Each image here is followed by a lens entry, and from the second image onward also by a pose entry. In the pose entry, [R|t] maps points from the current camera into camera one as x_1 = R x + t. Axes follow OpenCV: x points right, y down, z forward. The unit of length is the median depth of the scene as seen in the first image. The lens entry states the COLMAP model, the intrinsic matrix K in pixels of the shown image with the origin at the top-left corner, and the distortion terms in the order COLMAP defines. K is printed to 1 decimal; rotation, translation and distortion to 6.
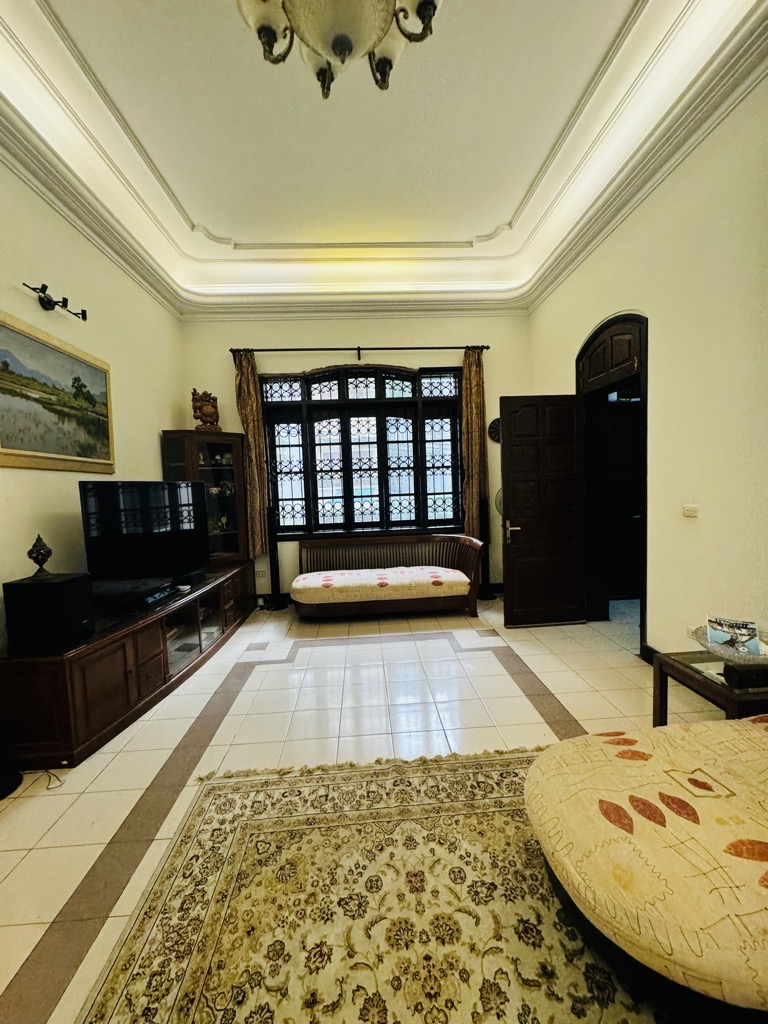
lens RADIAL K [[409.6, 0, 386.7], [0, 409.6, 514.4], [0, 0, 1]] dist [0.000215, 0.000202]
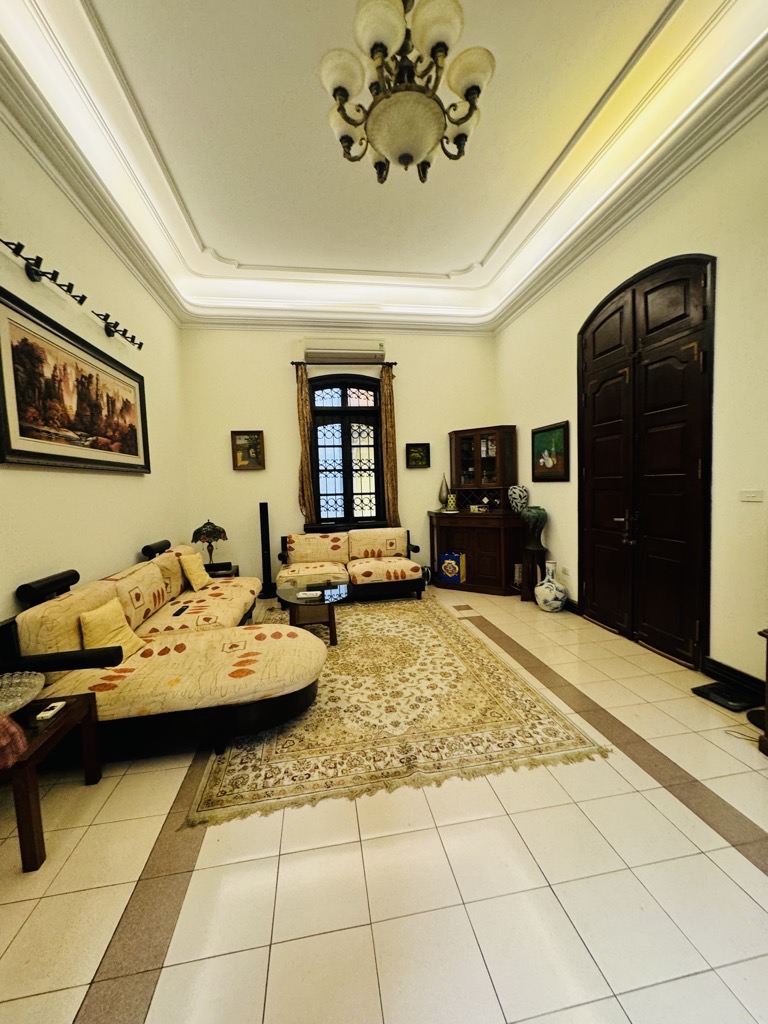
lens RADIAL K [[409.6, 0, 386.7], [0, 409.6, 514.4], [0, 0, 1]] dist [0.000215, 0.000202]
pose [[-0.991392, 0.078063, -0.105106, 0.200227], [0.062160, 0.987198, 0.146891, -0.148090], [0.115227, 0.139093, -0.983553, 2.533130]]
